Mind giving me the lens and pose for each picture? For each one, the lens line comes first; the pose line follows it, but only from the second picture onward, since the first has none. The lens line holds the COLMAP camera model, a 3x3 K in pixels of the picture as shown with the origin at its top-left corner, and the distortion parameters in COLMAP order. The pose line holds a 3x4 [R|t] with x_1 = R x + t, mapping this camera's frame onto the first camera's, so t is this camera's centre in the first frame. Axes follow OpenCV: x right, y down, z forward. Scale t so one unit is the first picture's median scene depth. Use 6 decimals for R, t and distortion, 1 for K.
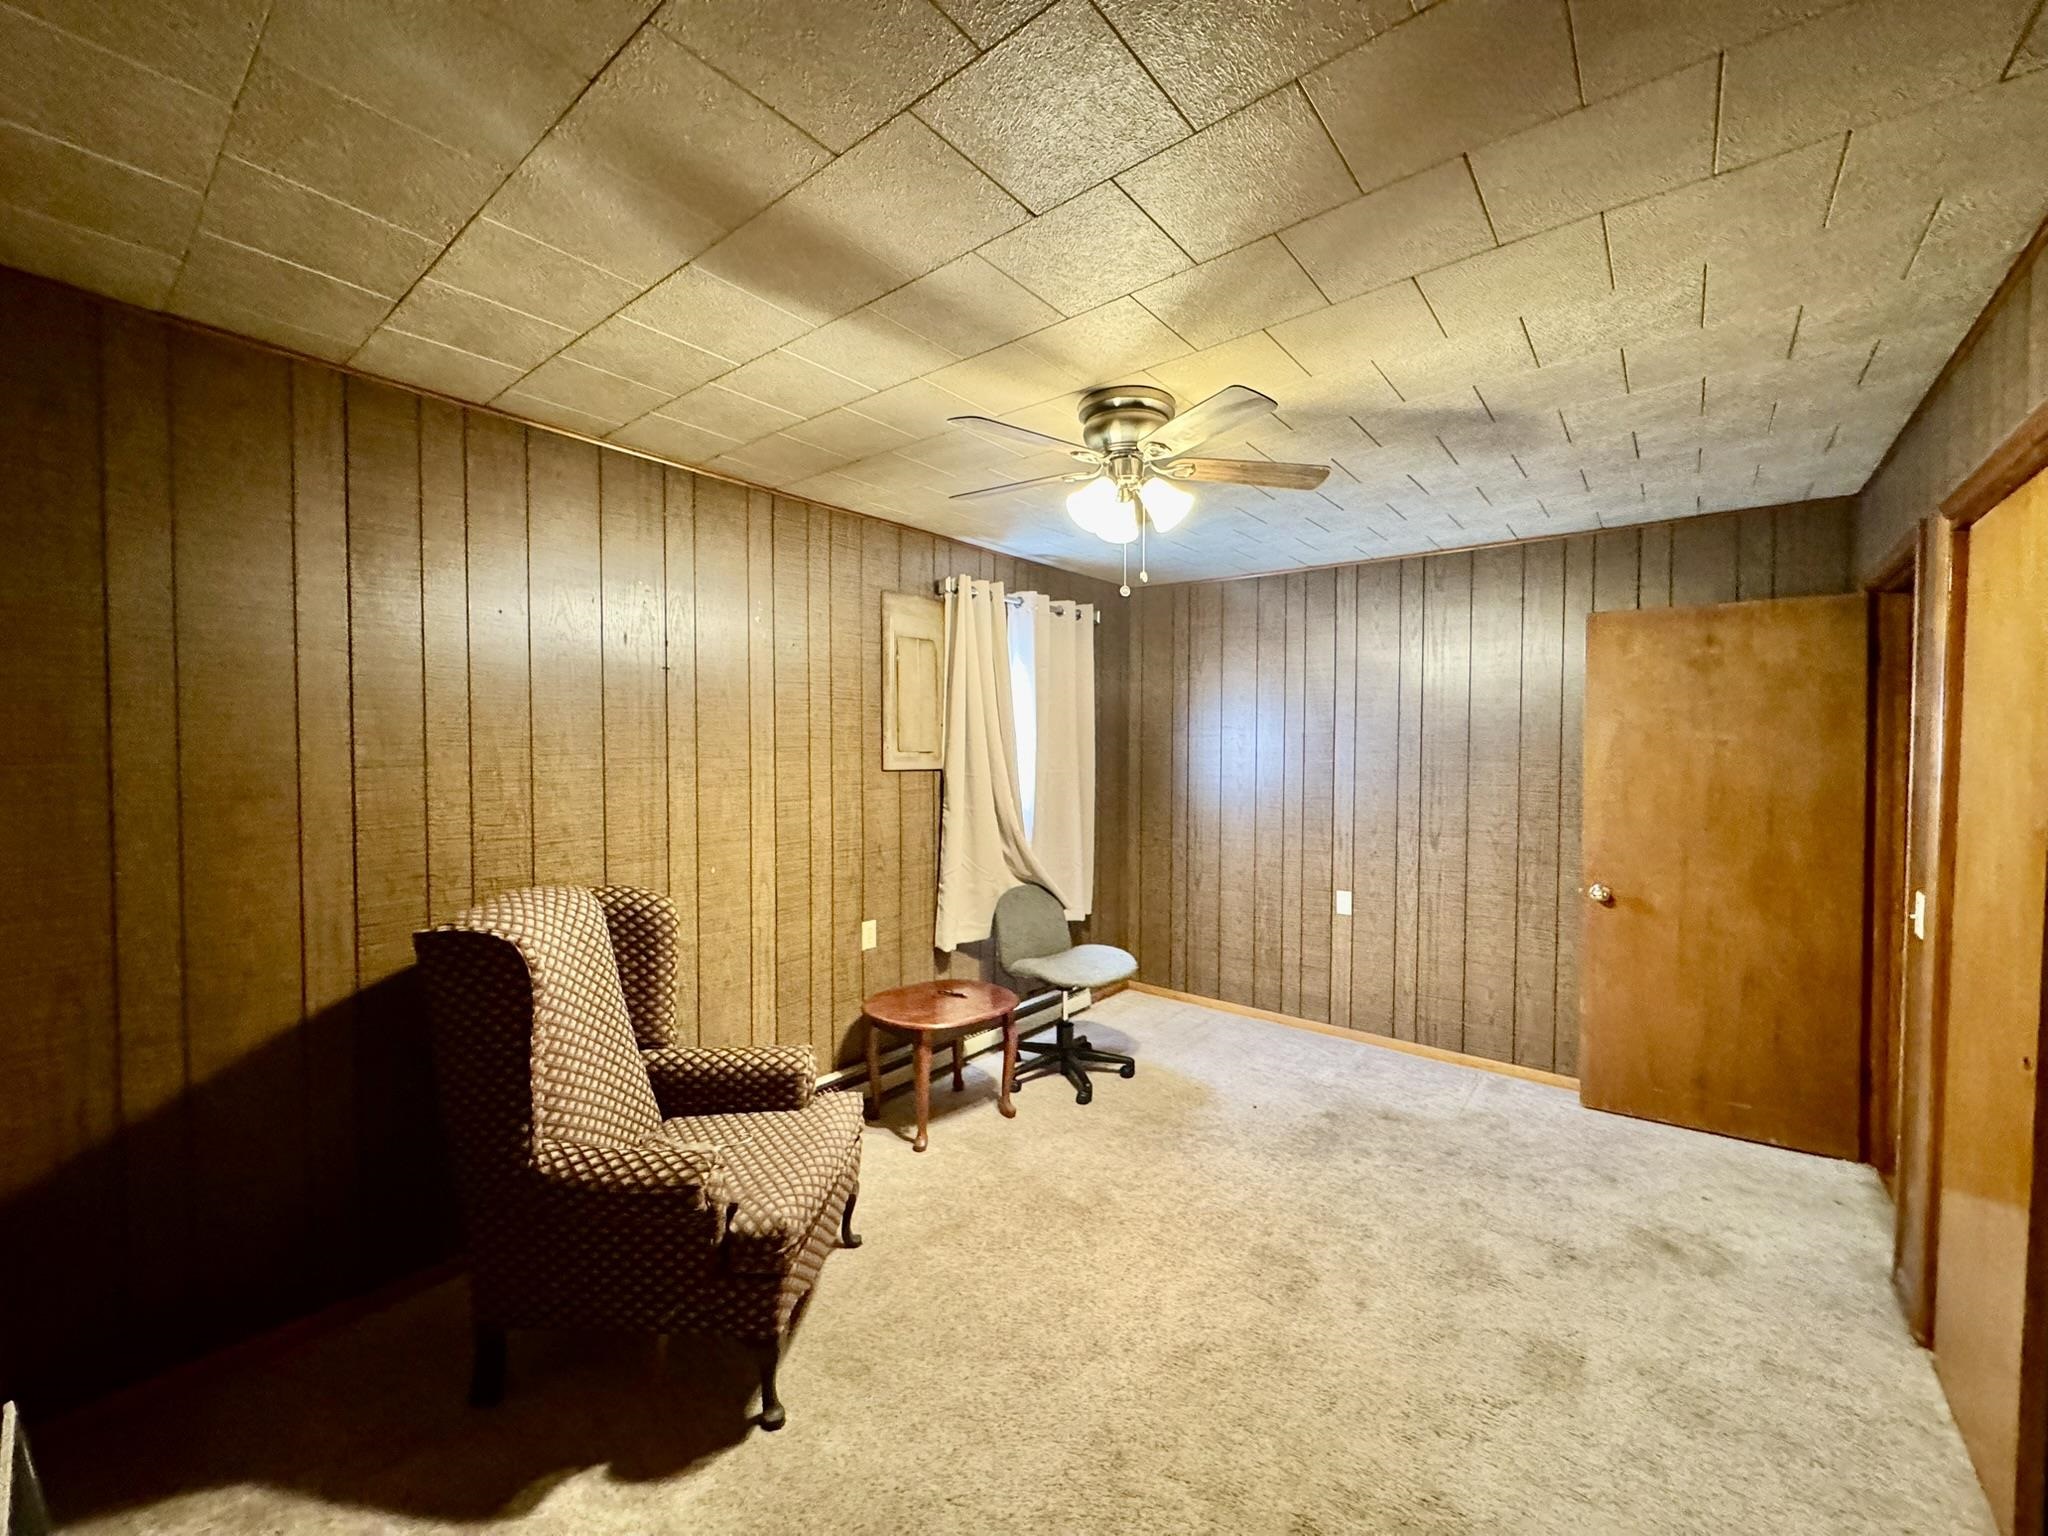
lens RADIAL K [[816.9, 0, 1029.0], [0, 816.9, 761.4], [0, 0, 1]] dist [-0.001135, -0.000183]
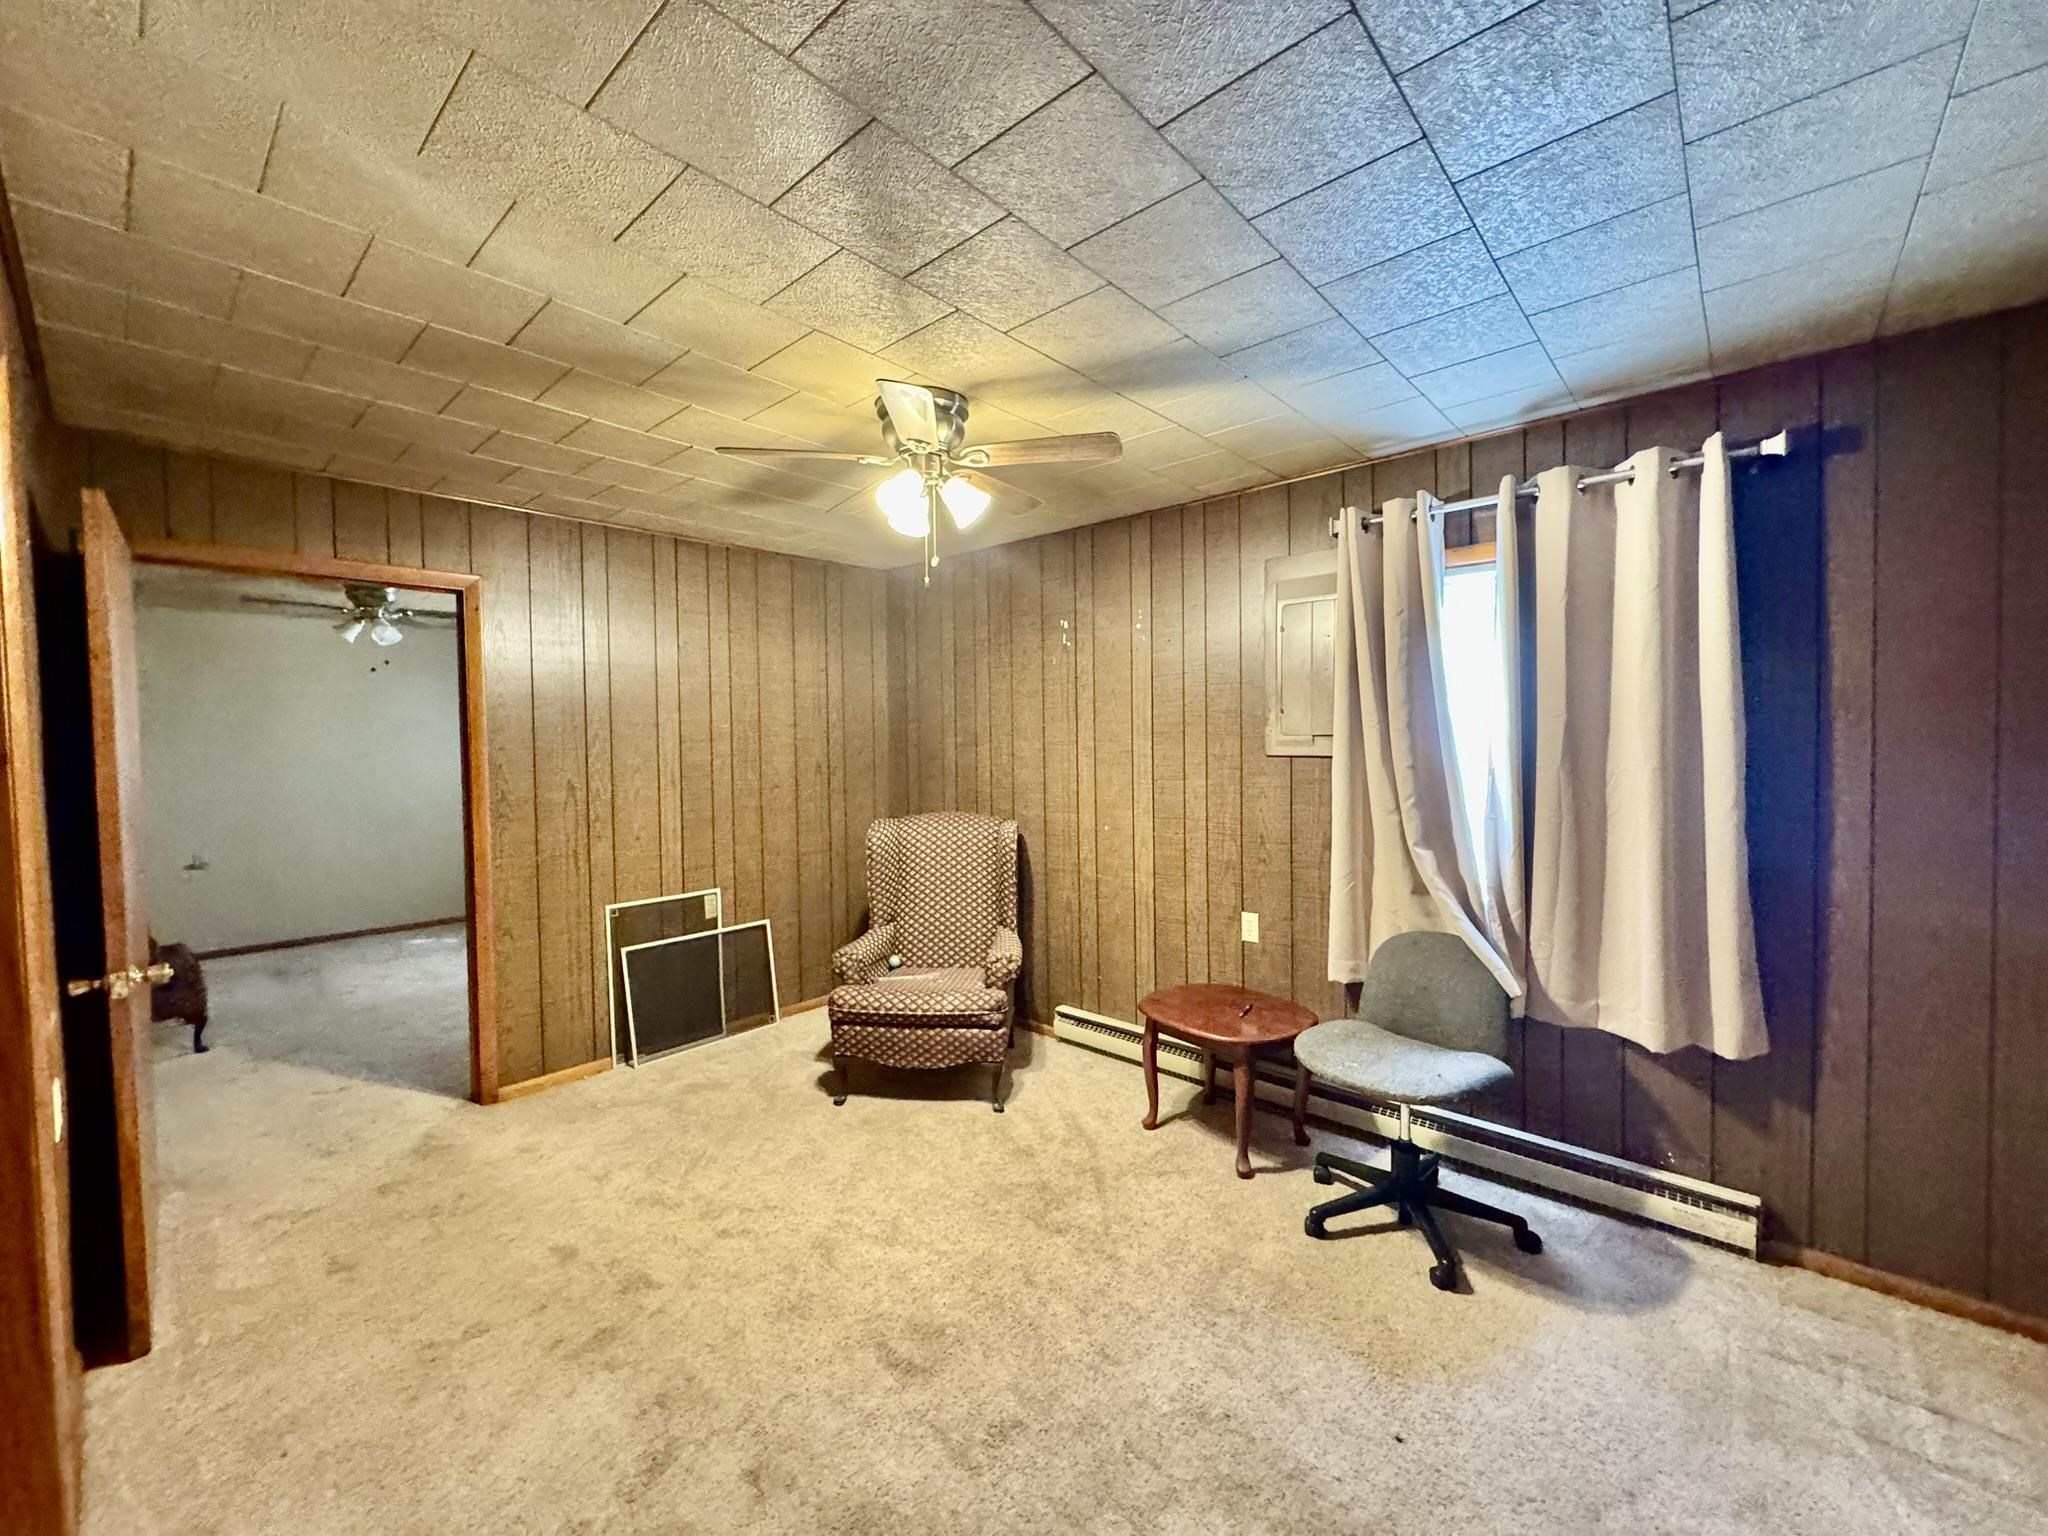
lens RADIAL K [[816.9, 0, 1029.7], [0, 816.9, 769.1], [0, 0, 1]] dist [-0.001135, -0.000183]
pose [[-0.054861, 0.034485, -0.997898, 0.817276], [-0.007731, 0.999359, 0.034960, -0.004379], [0.998464, 0.009633, -0.054559, 0.843335]]
